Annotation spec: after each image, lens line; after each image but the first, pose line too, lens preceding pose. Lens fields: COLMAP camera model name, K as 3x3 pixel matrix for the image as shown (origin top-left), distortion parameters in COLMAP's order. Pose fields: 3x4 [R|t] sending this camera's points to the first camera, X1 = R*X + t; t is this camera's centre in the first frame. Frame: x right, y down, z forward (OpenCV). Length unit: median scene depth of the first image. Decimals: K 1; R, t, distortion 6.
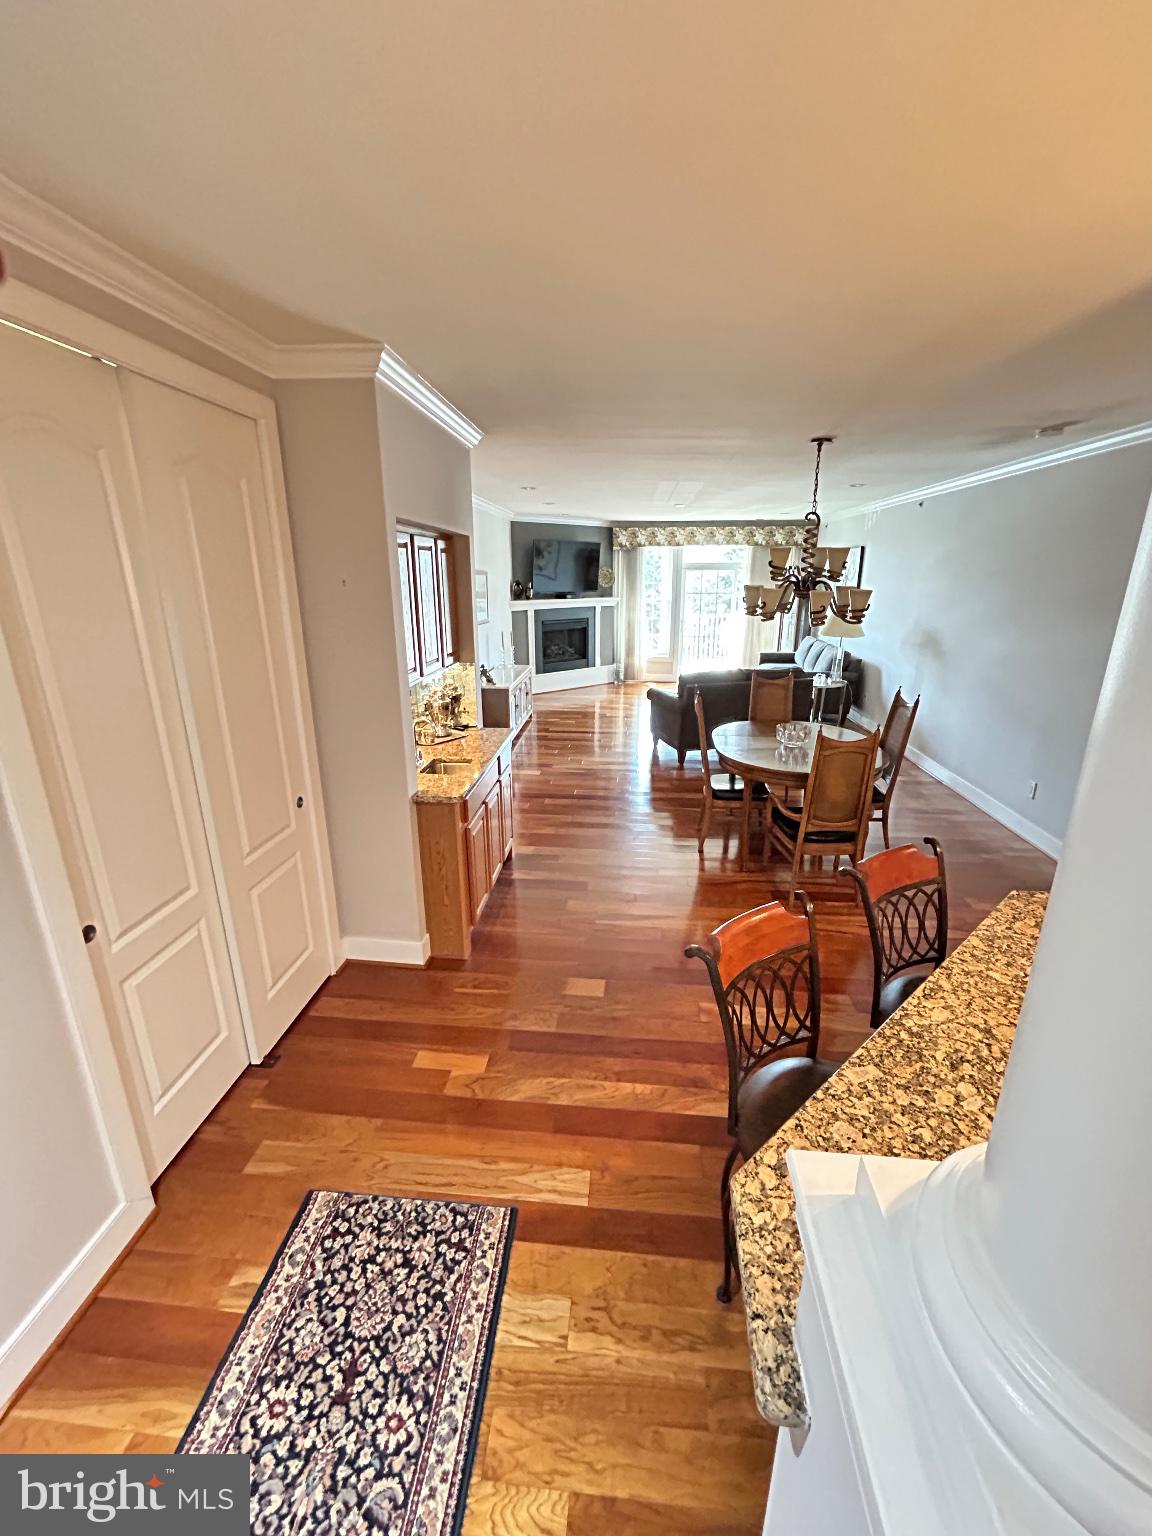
lens RADIAL K [[624.9, 0, 585.5], [0, 624.9, 767.2], [0, 0, 1]] dist [0.002613, 0.000388]
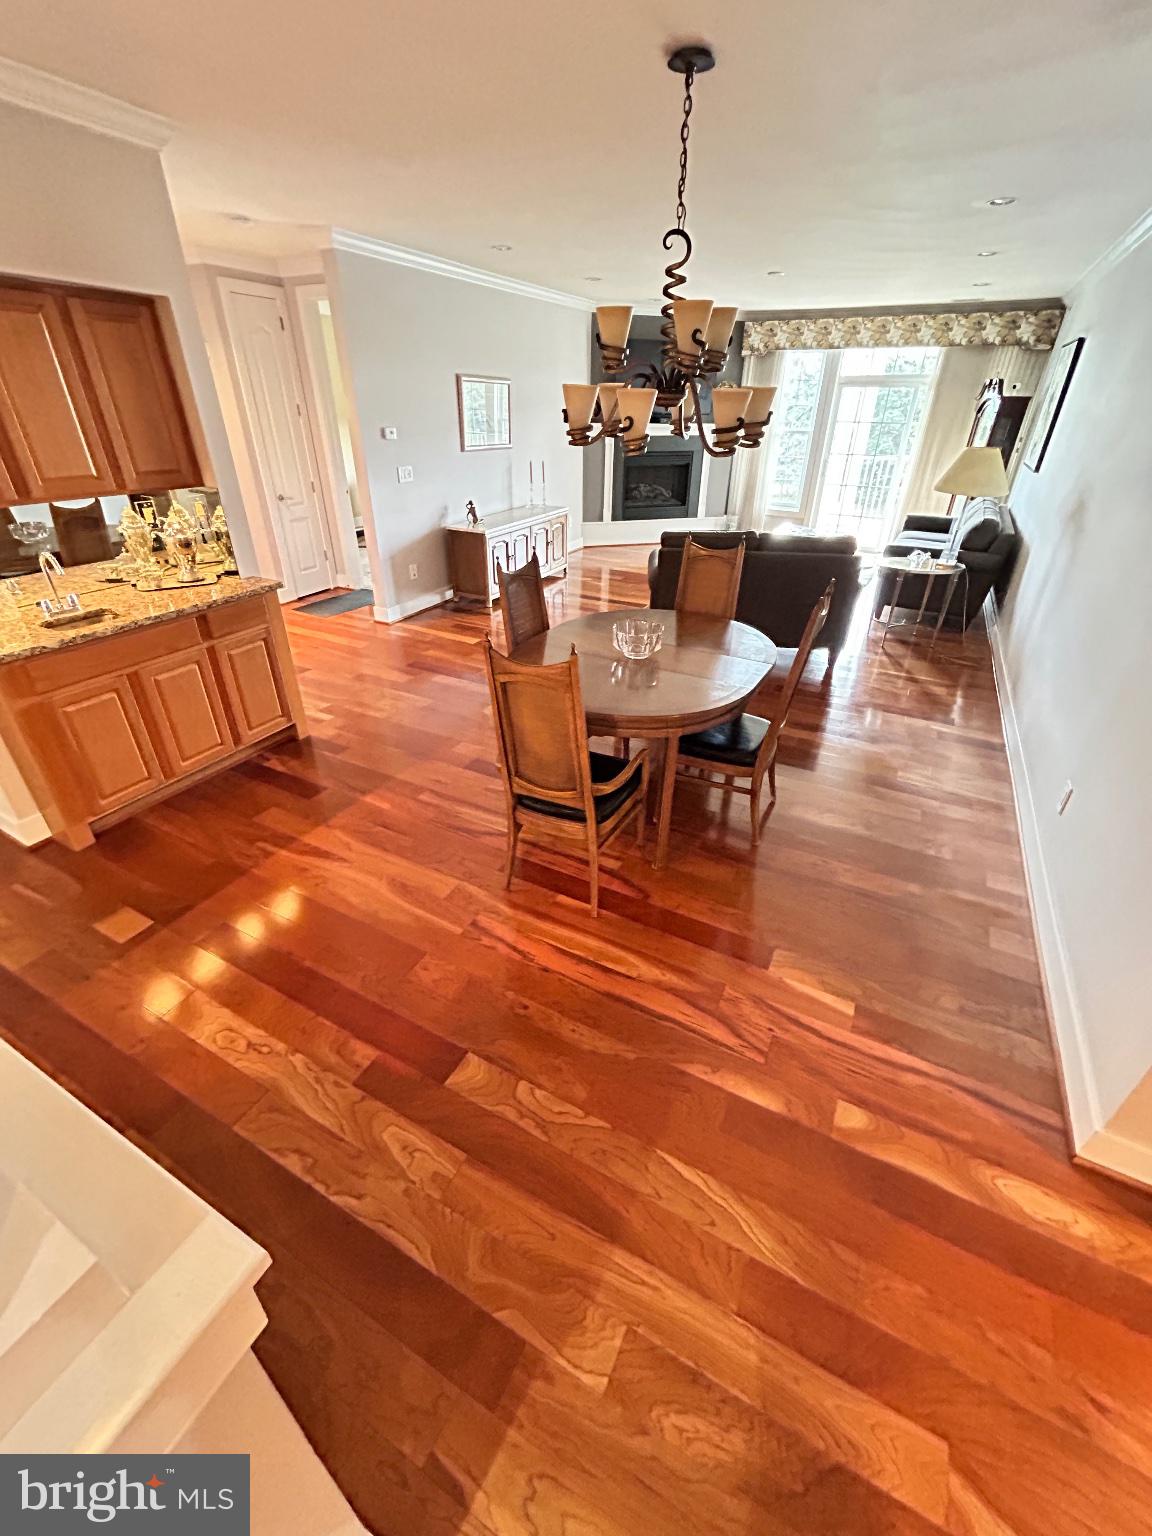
lens RADIAL K [[622.5, 0, 579.6], [0, 622.5, 763.1], [0, 0, 1]] dist [0.003032, 0.000253]
pose [[0.922234, 0.207125, -0.326472, 0.572240], [-0.129433, 0.961072, 0.244107, -0.086152], [0.364324, -0.182867, 0.913142, 0.399820]]
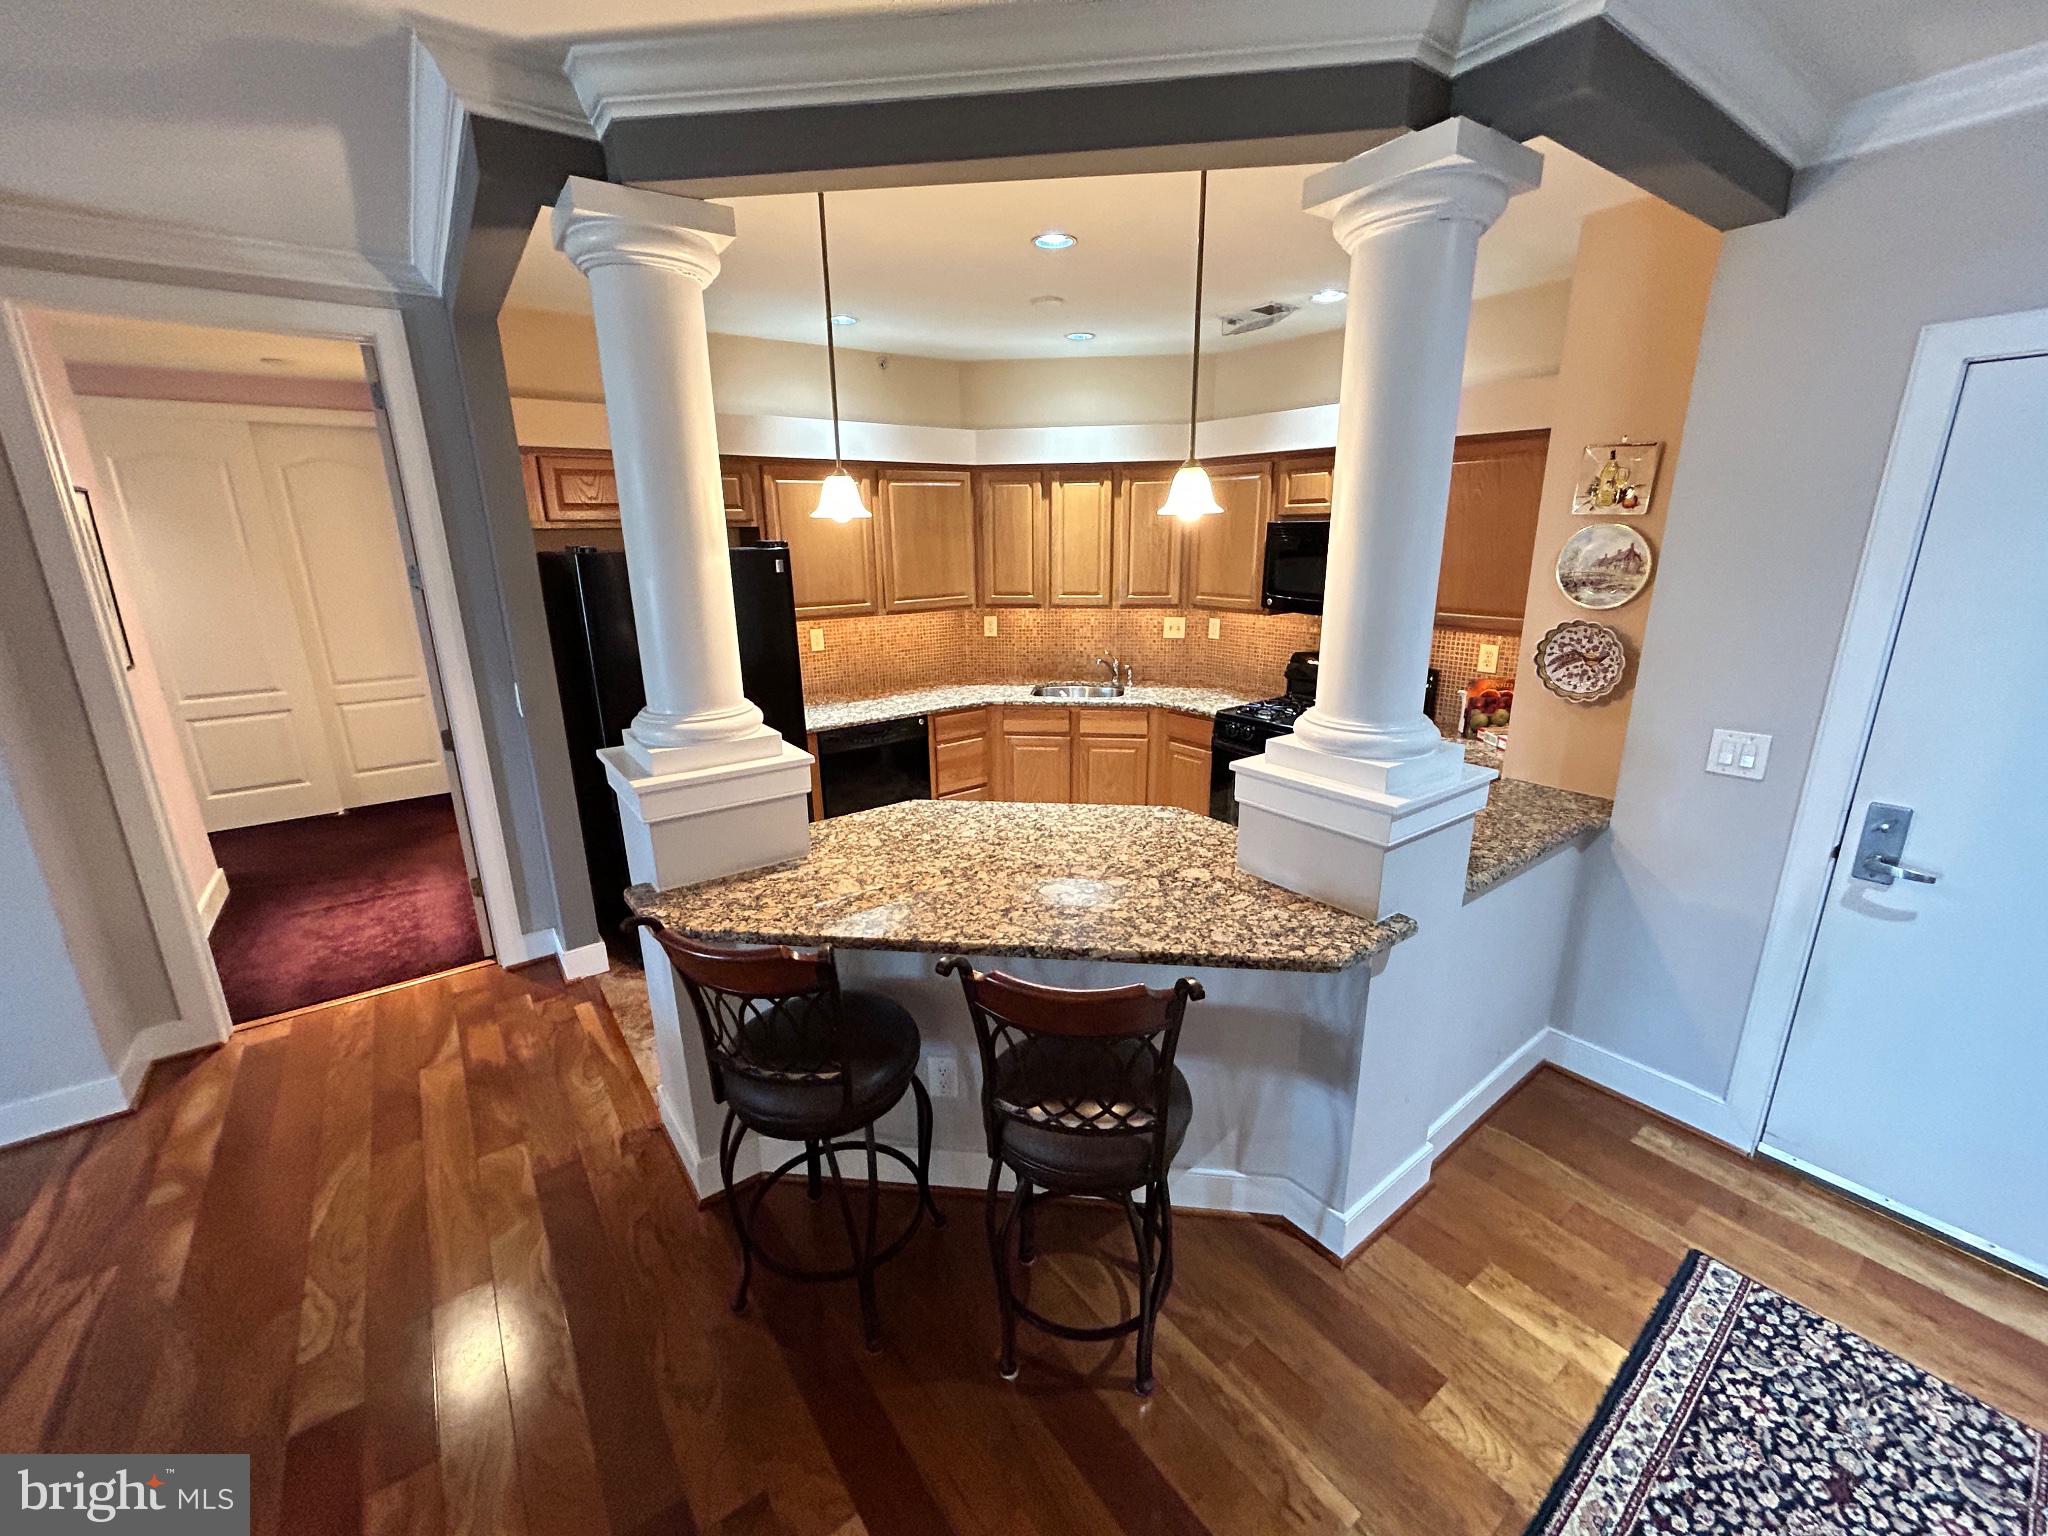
lens RADIAL K [[830.0, 0, 1023.1], [0, 830.0, 762.0], [0, 0, 1]] dist [0.003032, 0.000253]
pose [[-0.656698, -0.194090, 0.728750, -0.124148], [0.237379, 0.864000, 0.444021, -0.145031], [-0.715820, 0.464578, -0.521315, 0.561564]]
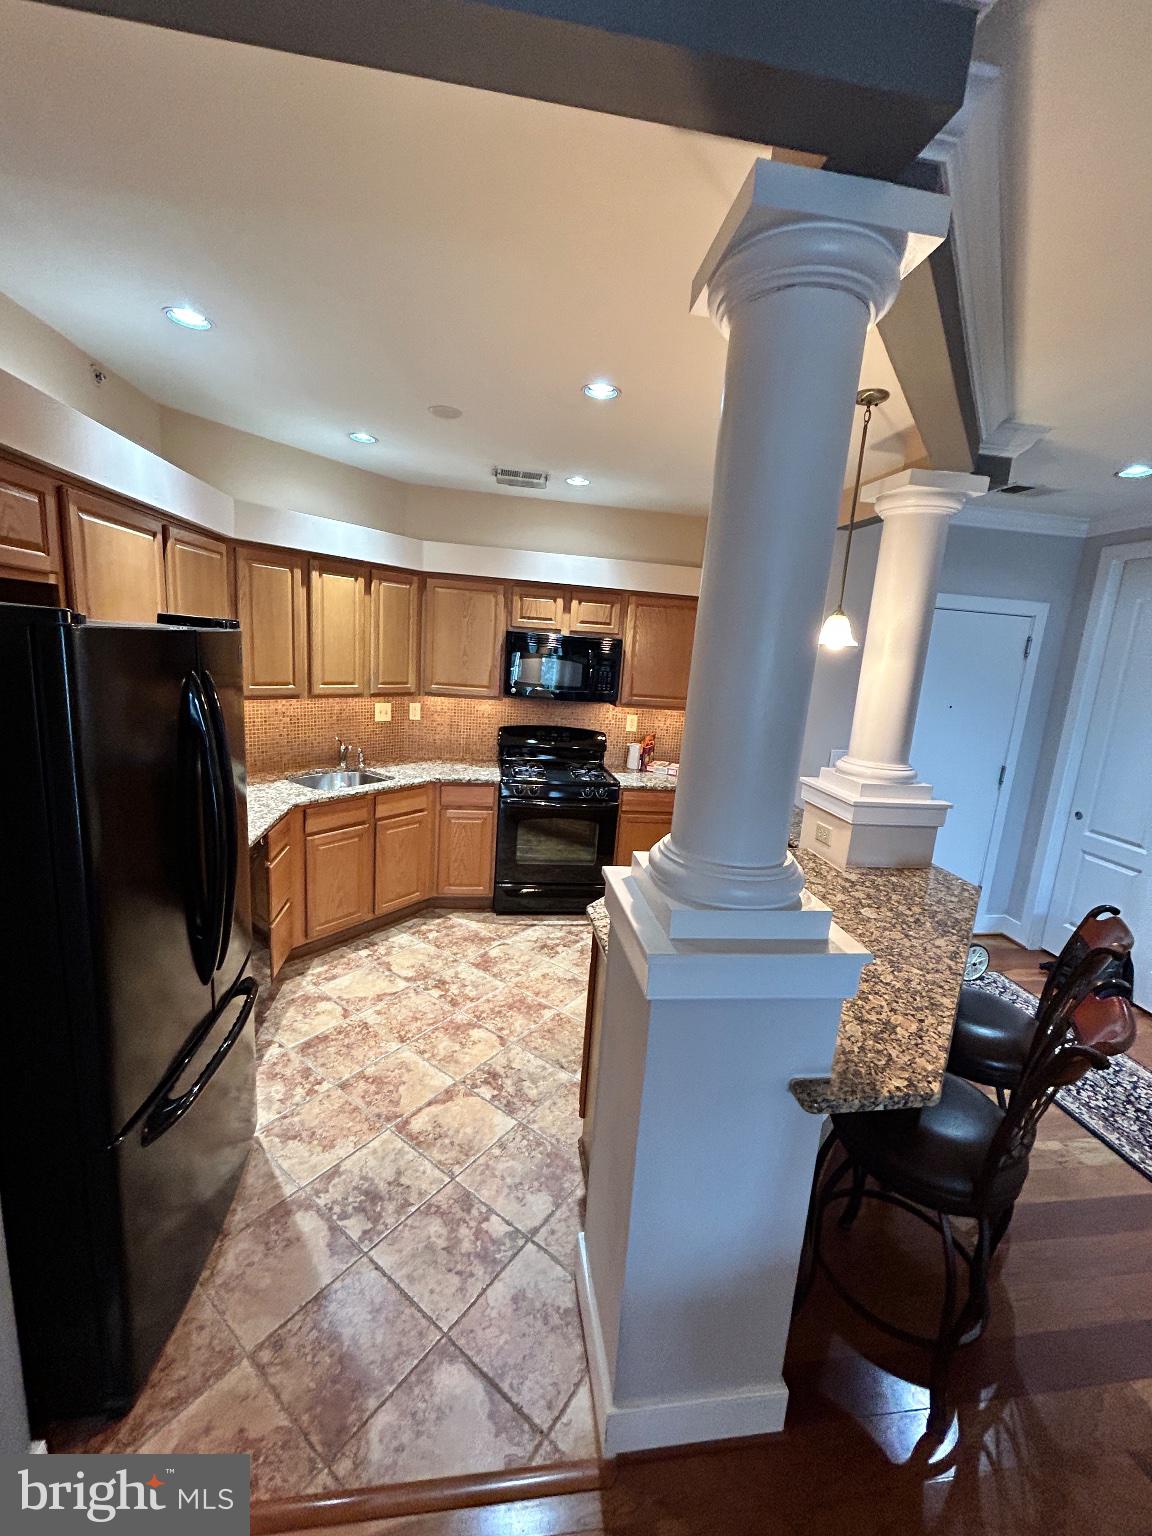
lens RADIAL K [[622.5, 0, 579.6], [0, 622.5, 763.1], [0, 0, 1]] dist [0.003032, 0.000253]
pose [[-0.971478, -0.026734, -0.235617, 0.606804], [-0.136661, 0.875140, 0.464171, -0.171858], [0.193789, 0.483131, -0.853833, 0.664601]]
